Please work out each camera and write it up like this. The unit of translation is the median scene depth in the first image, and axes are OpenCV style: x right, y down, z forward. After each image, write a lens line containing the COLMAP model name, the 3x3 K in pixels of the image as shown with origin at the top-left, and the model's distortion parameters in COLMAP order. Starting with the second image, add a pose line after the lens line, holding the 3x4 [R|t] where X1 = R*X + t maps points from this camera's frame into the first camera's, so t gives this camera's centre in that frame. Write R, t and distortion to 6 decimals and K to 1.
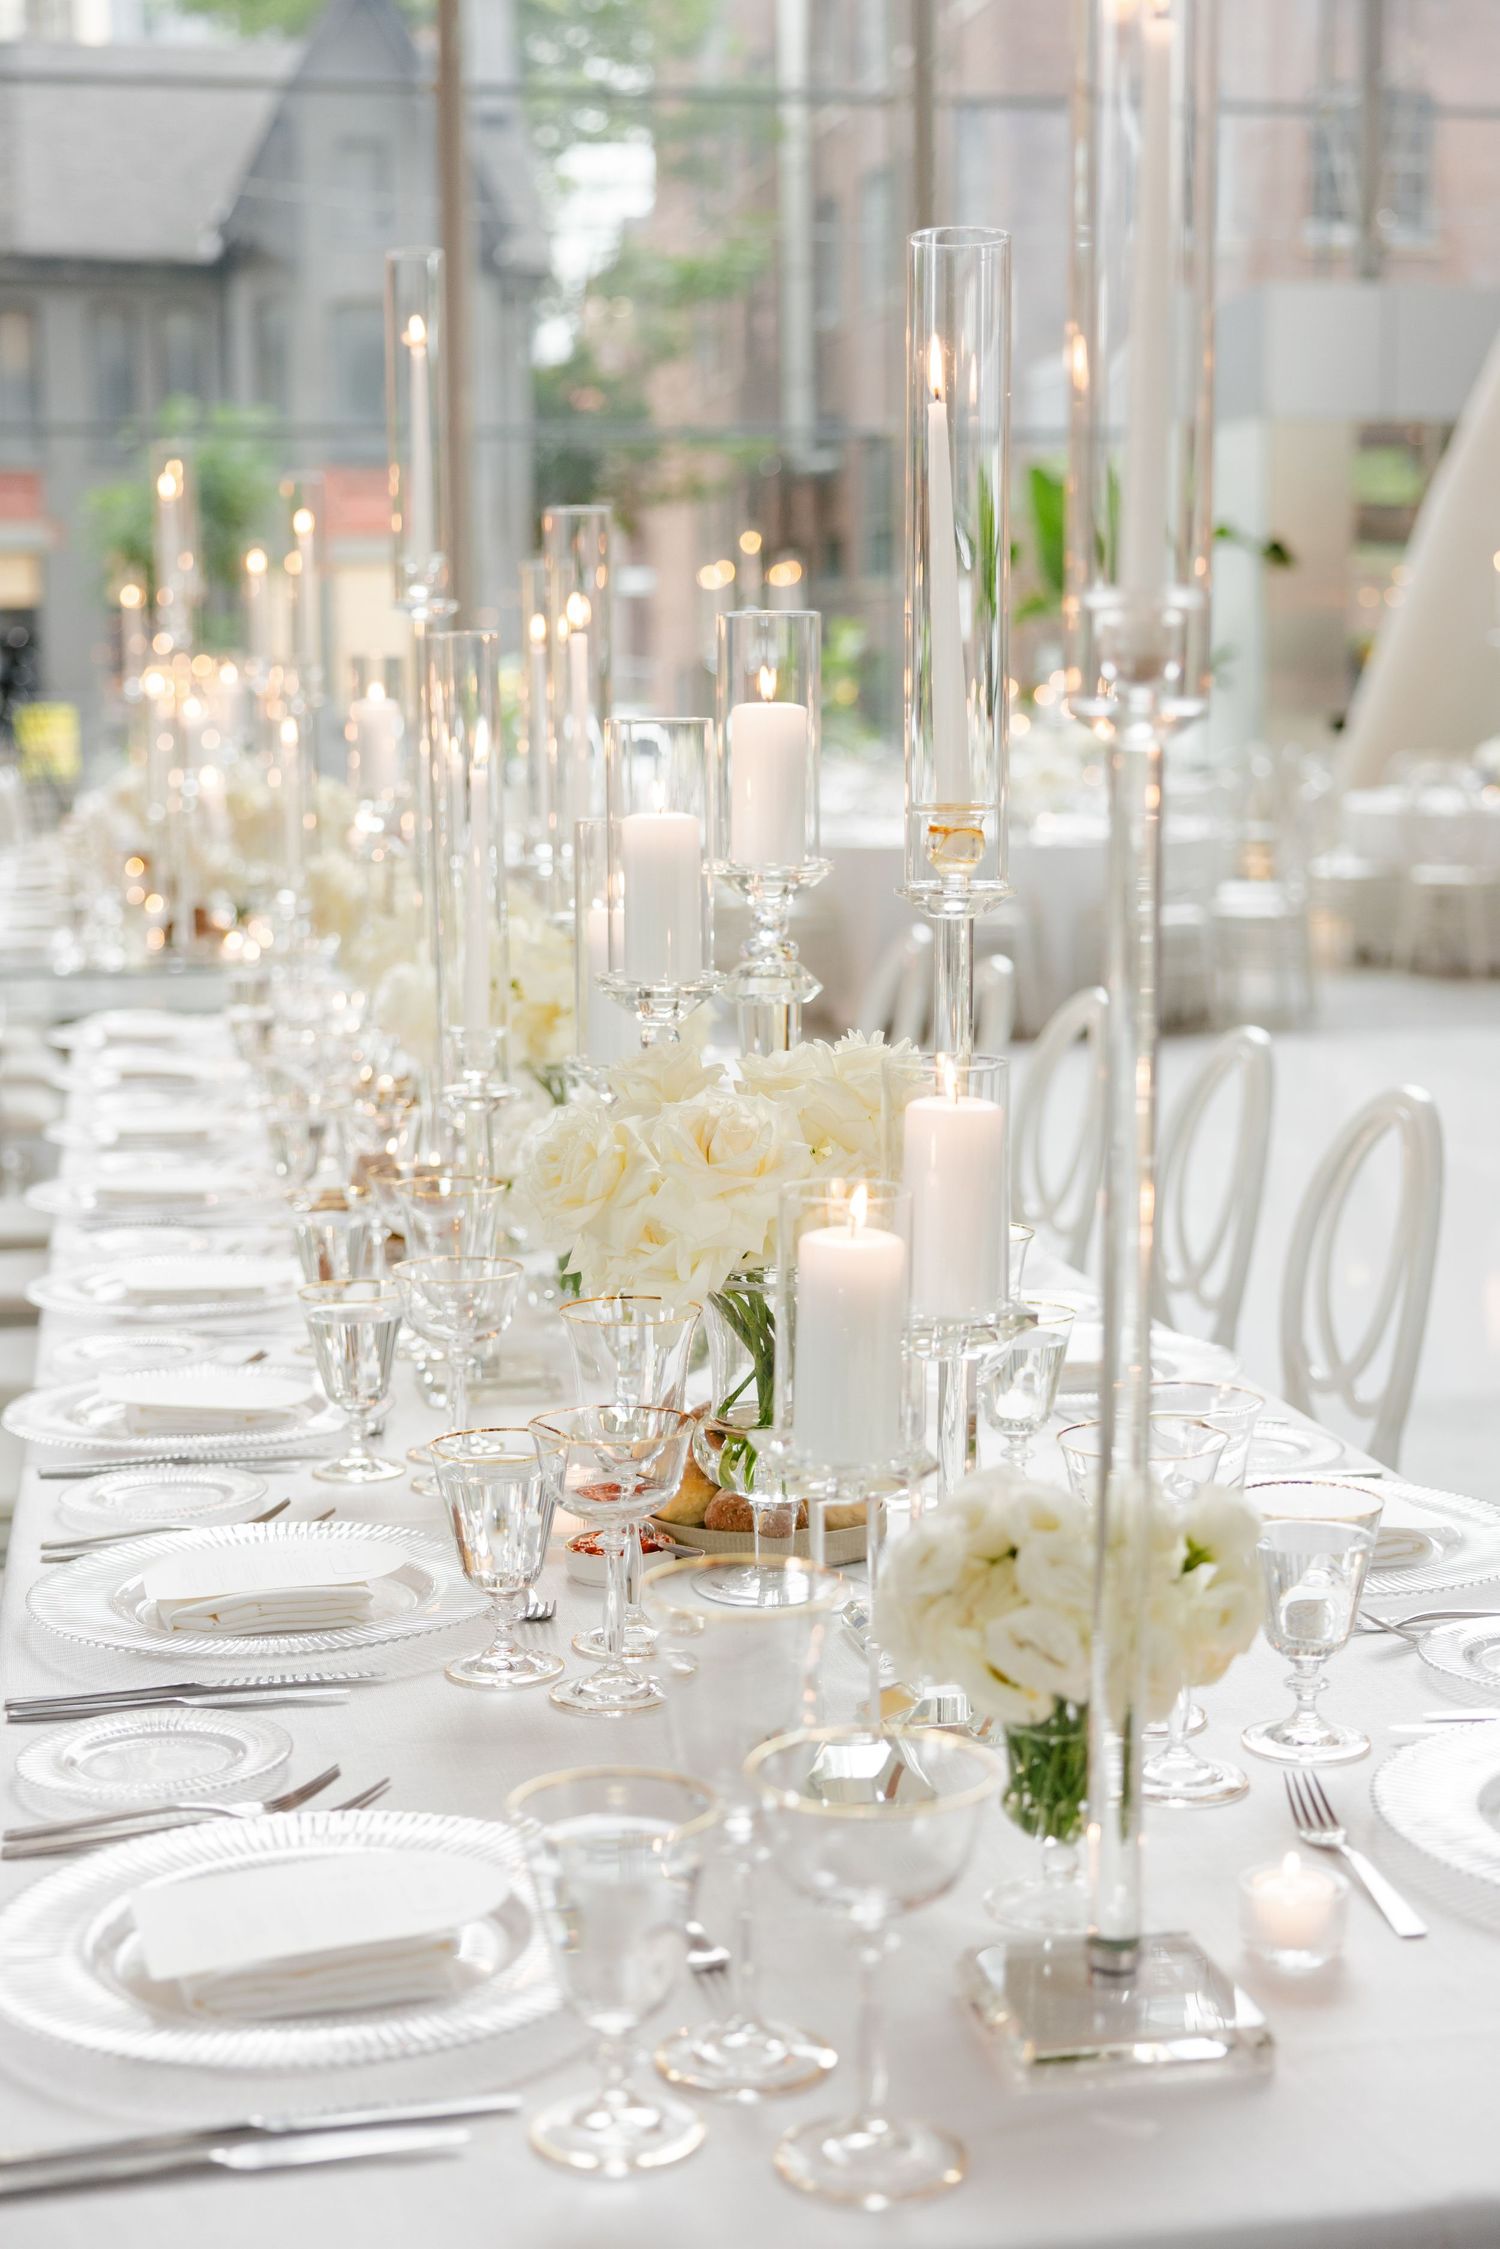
lens RADIAL K [[3286.6, 0, 750.0], [0, 3286.6, 1124.5], [0, 0, 1]] dist [-0.002282, 0.057991]
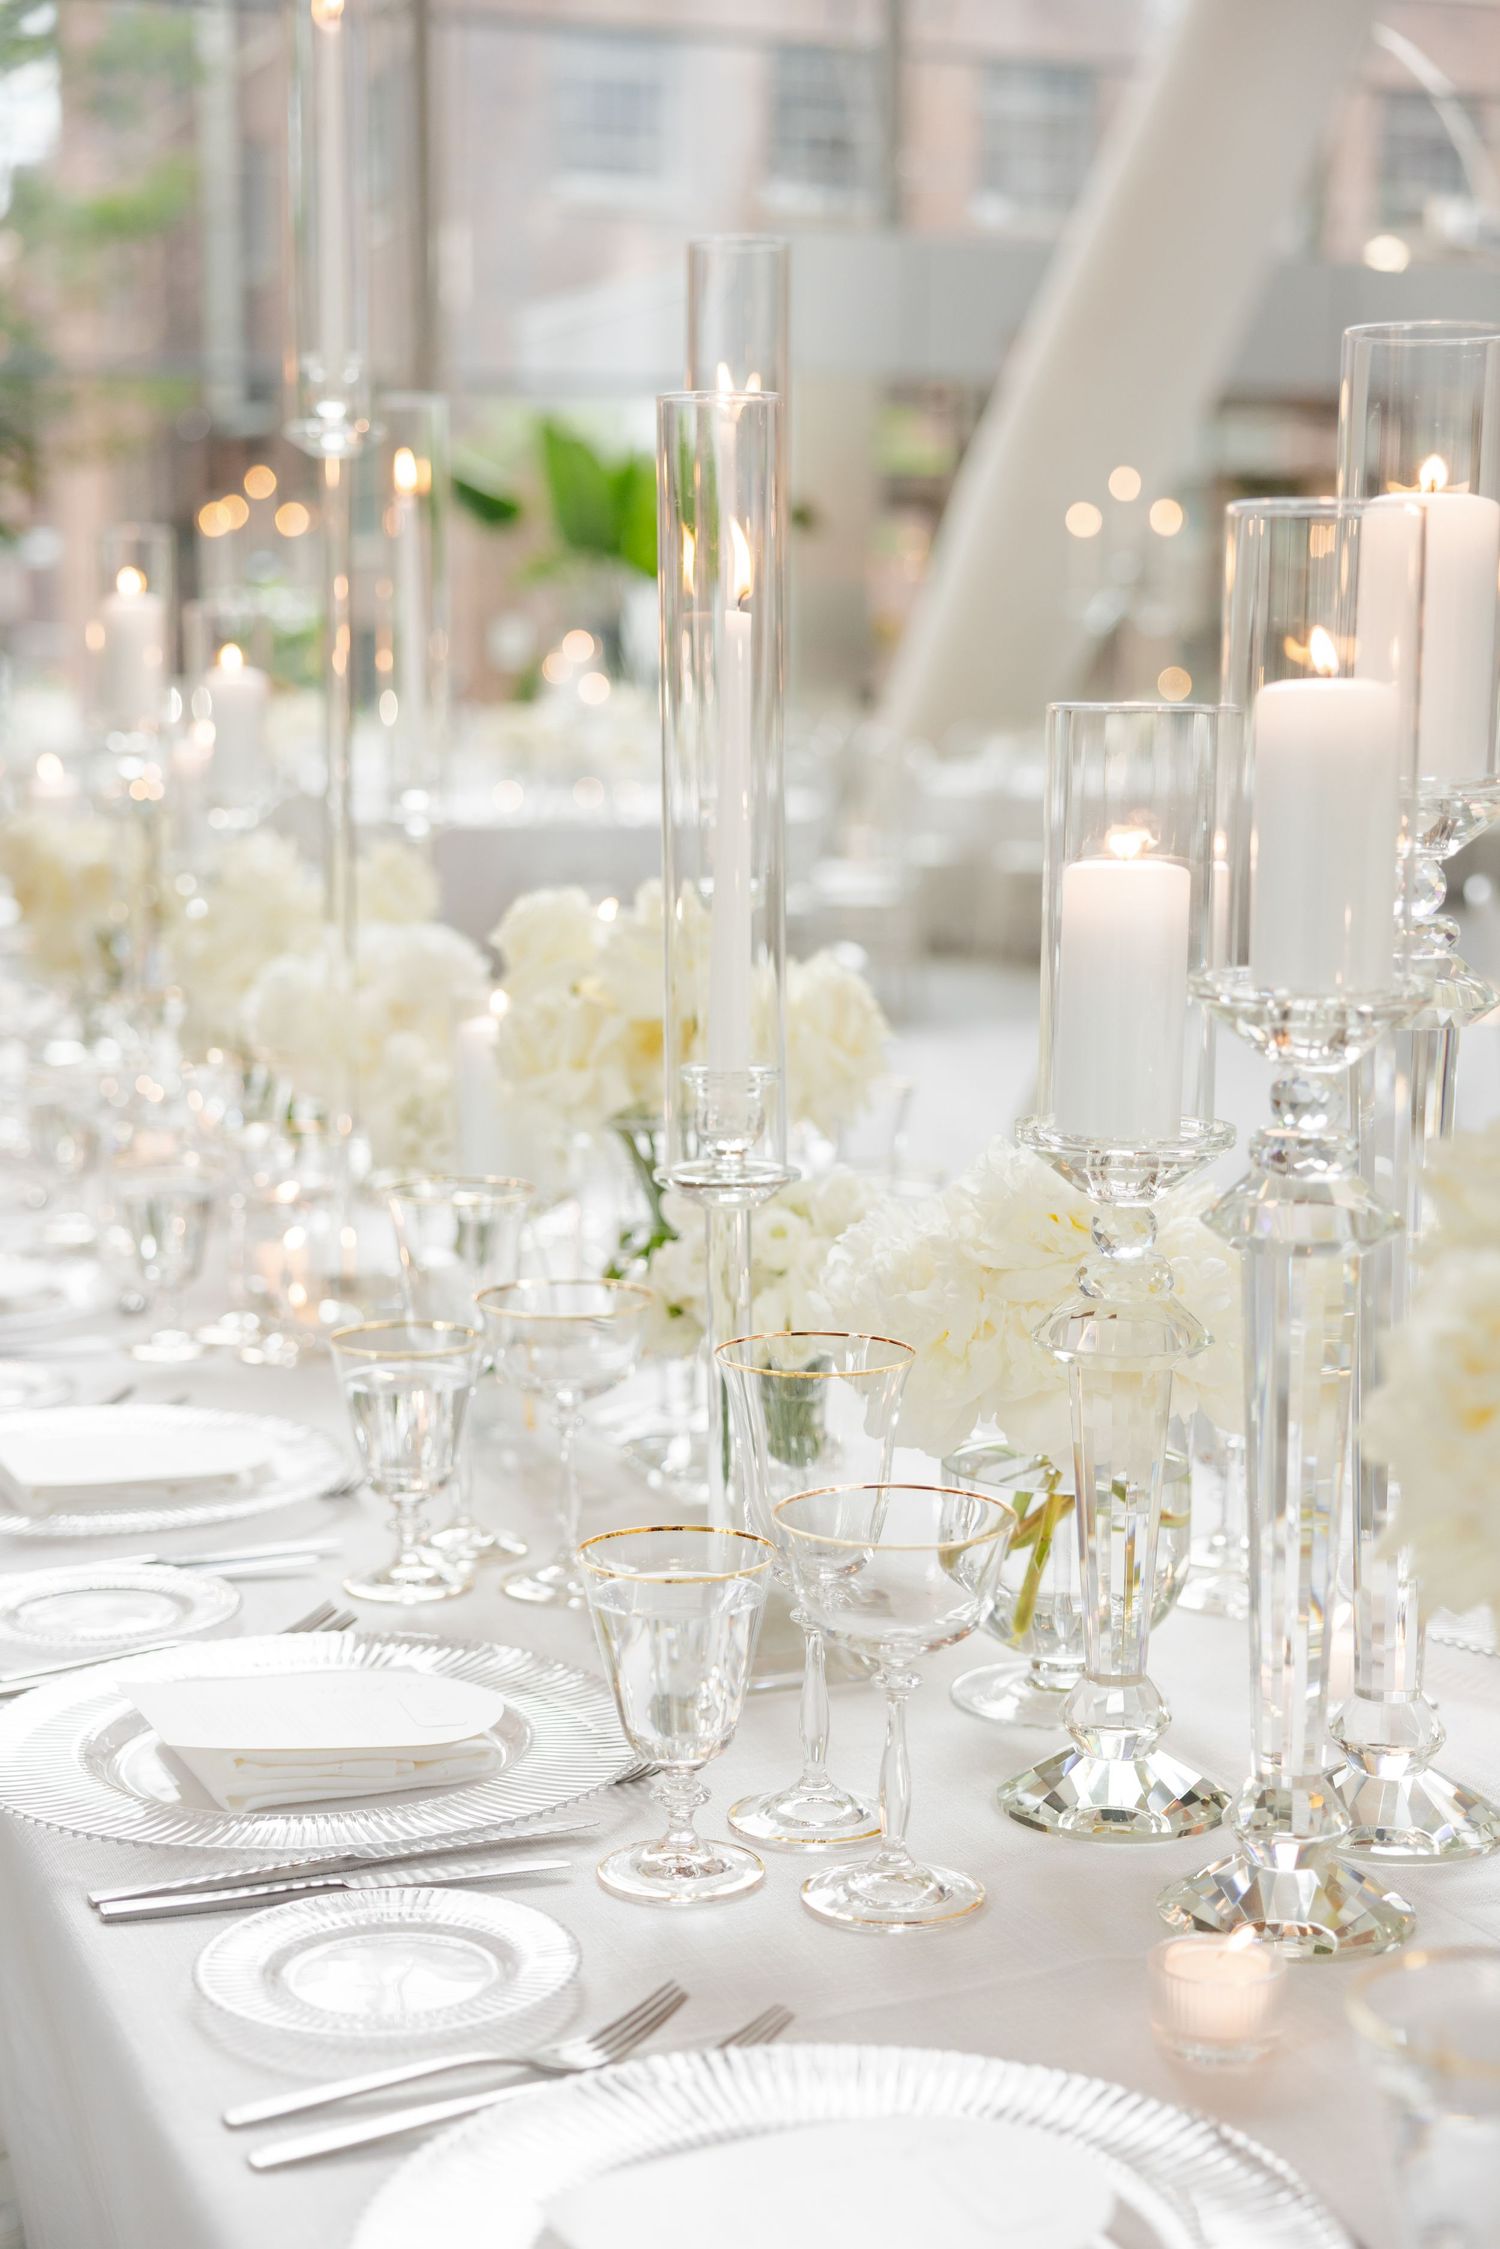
lens RADIAL K [[3385.7, 0, 750.0], [0, 3385.7, 1124.5], [0, 0, 1]] dist [0.017873, -0.066585]
pose [[0.984202, -0.012158, 0.176633, -0.250065], [0.011971, 0.999926, 0.002124, -0.026729], [-0.176646, 0.000024, 0.984275, 0.523983]]
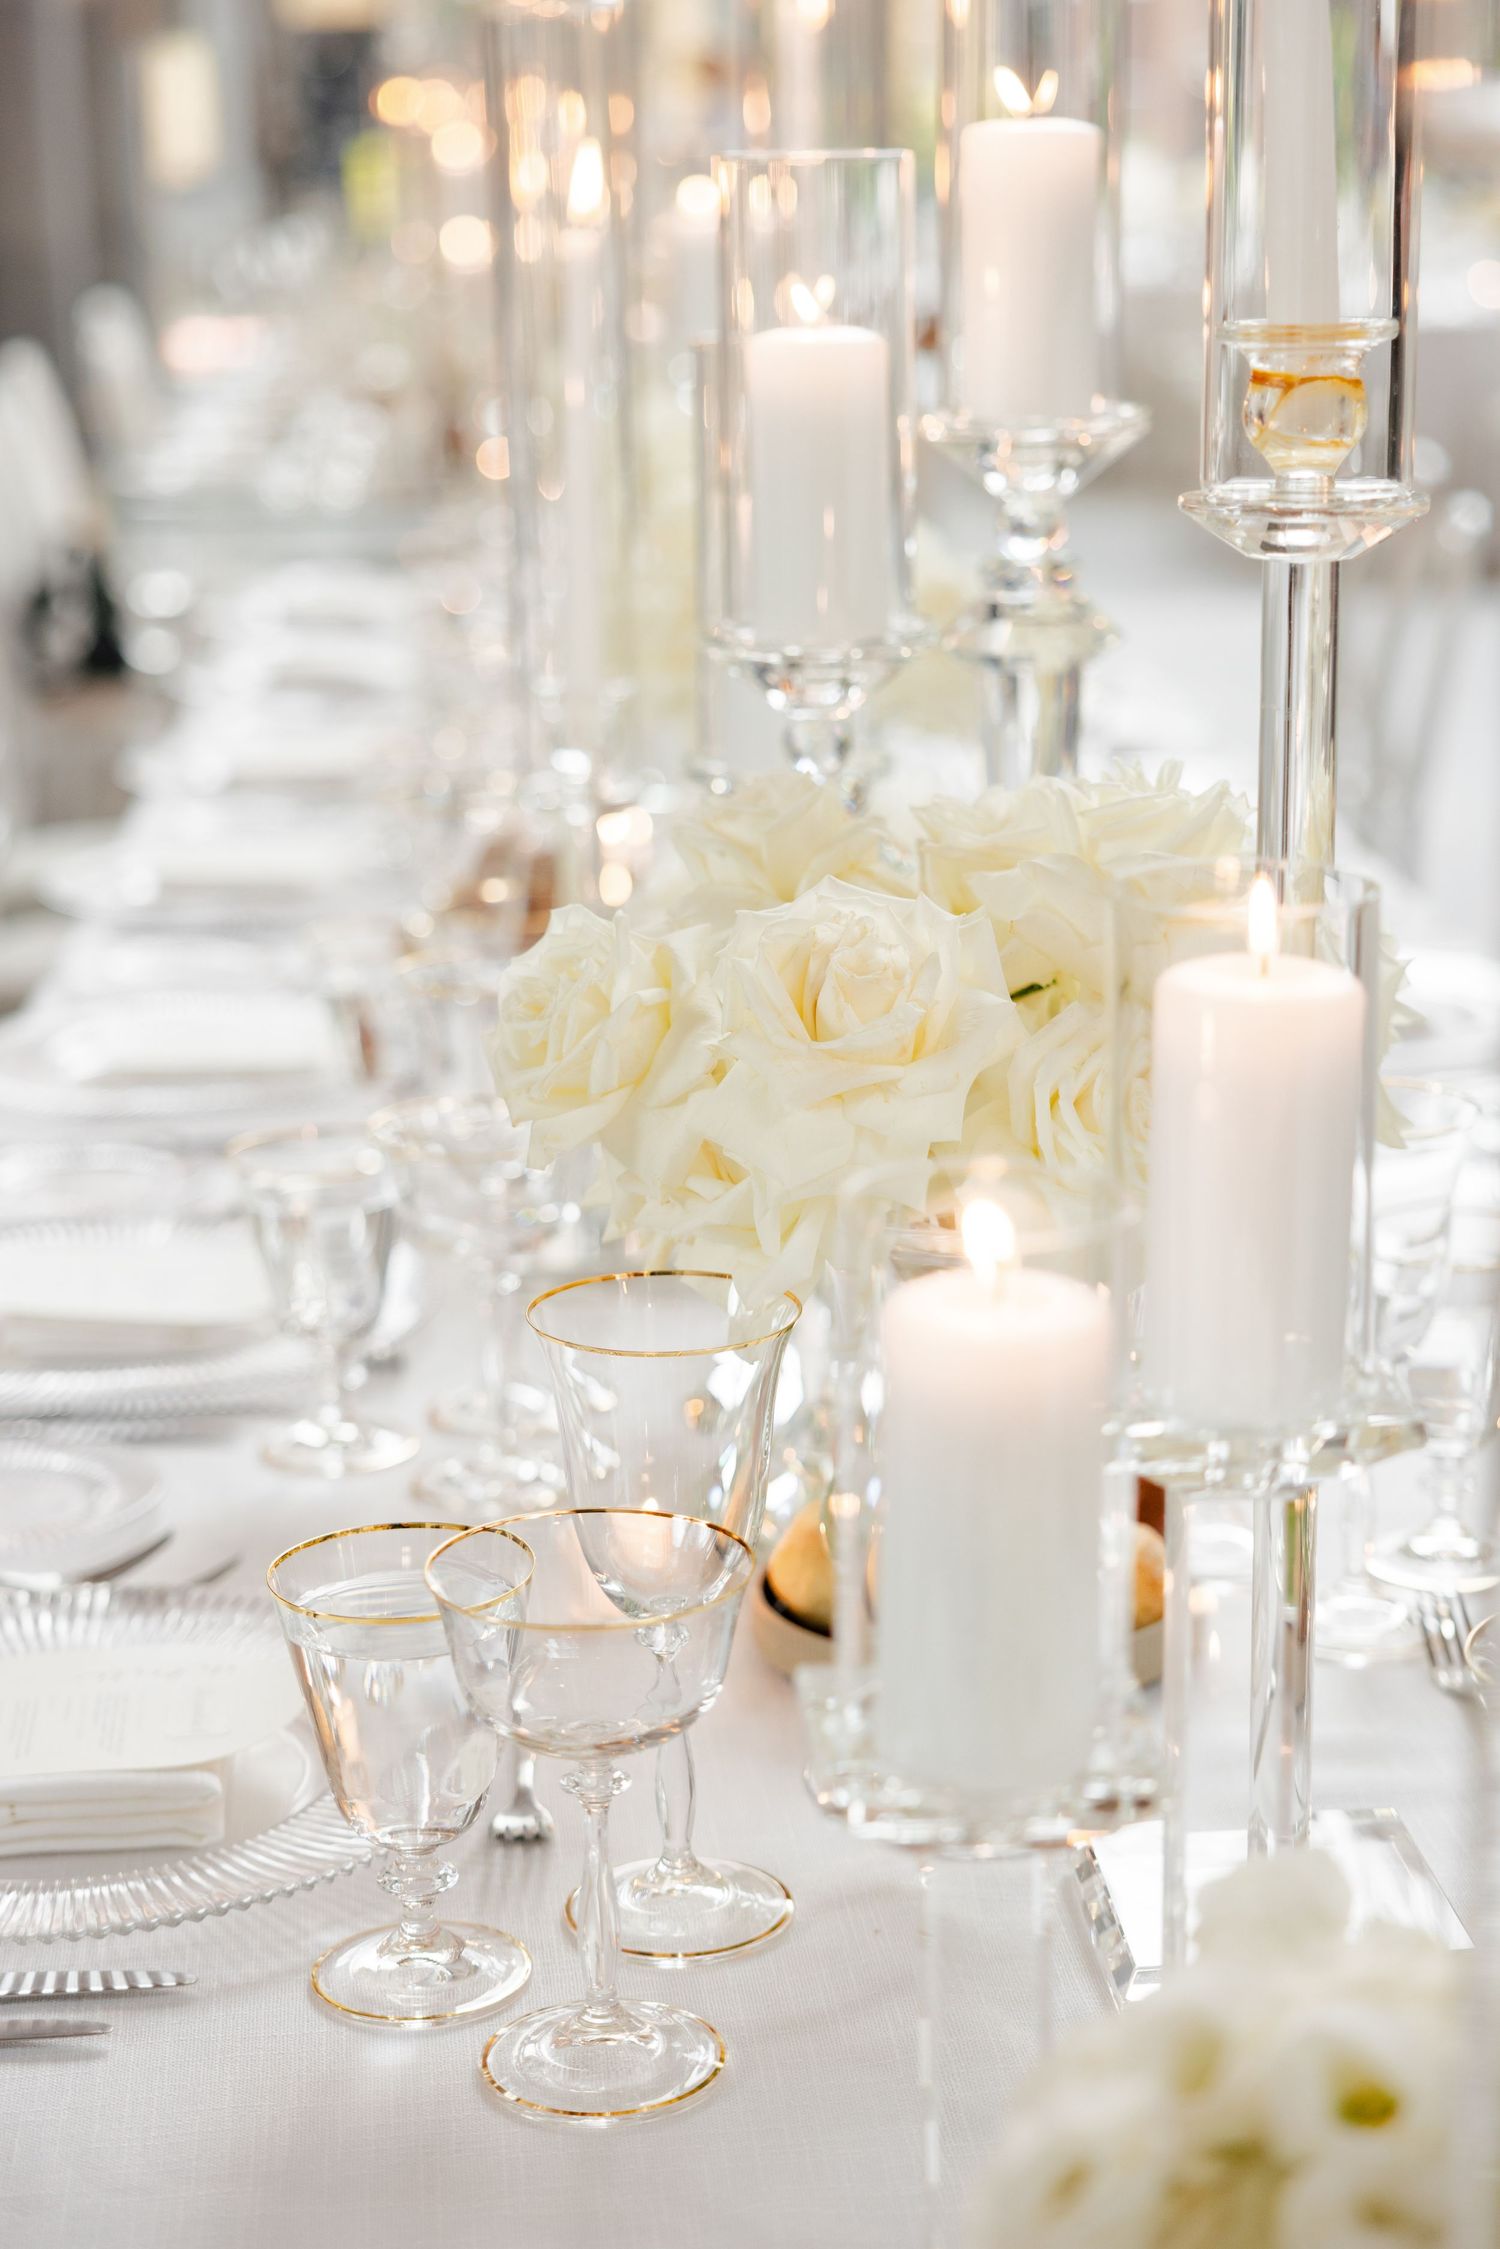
lens RADIAL K [[3917.0, 0, 750.0], [0, 3917.0, 1124.5], [0, 0, 1]] dist [-0.004822, 0.024054]
pose [[0.991625, 0.022009, -0.127258, 0.054245], [-0.007020, 0.993101, 0.117055, -0.044649], [0.128956, -0.115182, 0.984938, 0.380877]]
